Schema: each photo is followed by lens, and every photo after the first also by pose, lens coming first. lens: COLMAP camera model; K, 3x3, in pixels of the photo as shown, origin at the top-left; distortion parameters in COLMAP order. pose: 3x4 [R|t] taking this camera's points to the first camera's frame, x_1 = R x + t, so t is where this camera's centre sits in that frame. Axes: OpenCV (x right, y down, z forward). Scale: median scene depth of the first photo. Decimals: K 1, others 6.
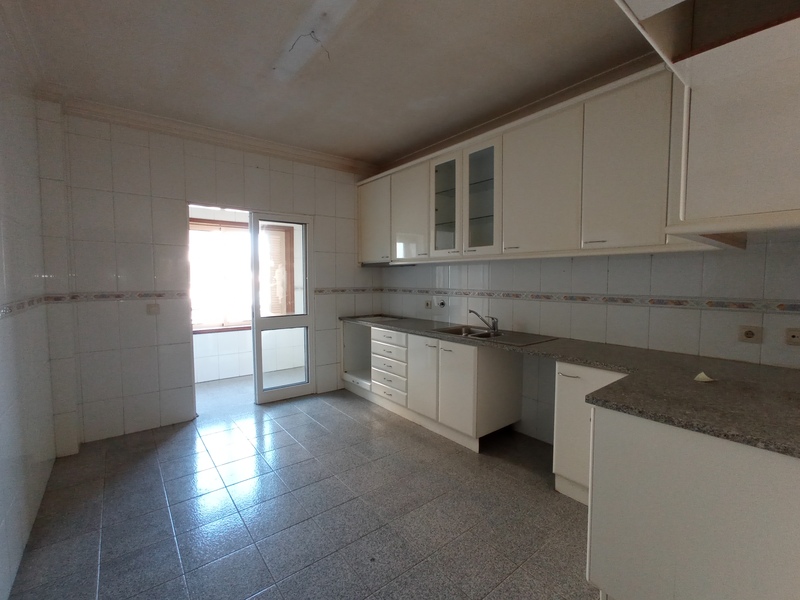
lens RADIAL K [[353.1, 0, 401.4], [0, 353.1, 297.0], [0, 0, 1]] dist [0.001353, 0.000147]
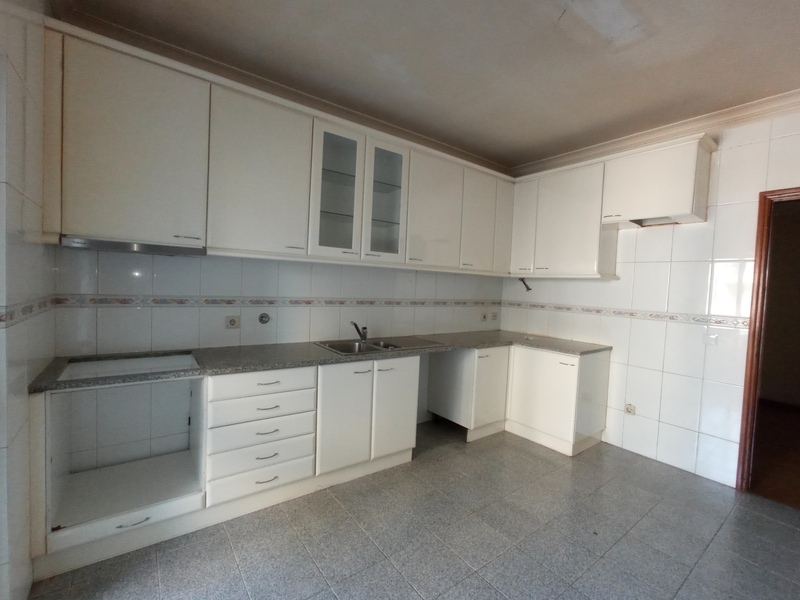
lens RADIAL K [[360.5, 0, 400.0], [0, 360.5, 300.0], [0, 0, 1]] dist [-0.015781, 0.000461]
pose [[0.045438, -0.036128, 0.998314, -0.682679], [0.014704, 0.999262, 0.035493, -0.046132], [-0.998859, 0.013067, 0.045936, 0.847599]]
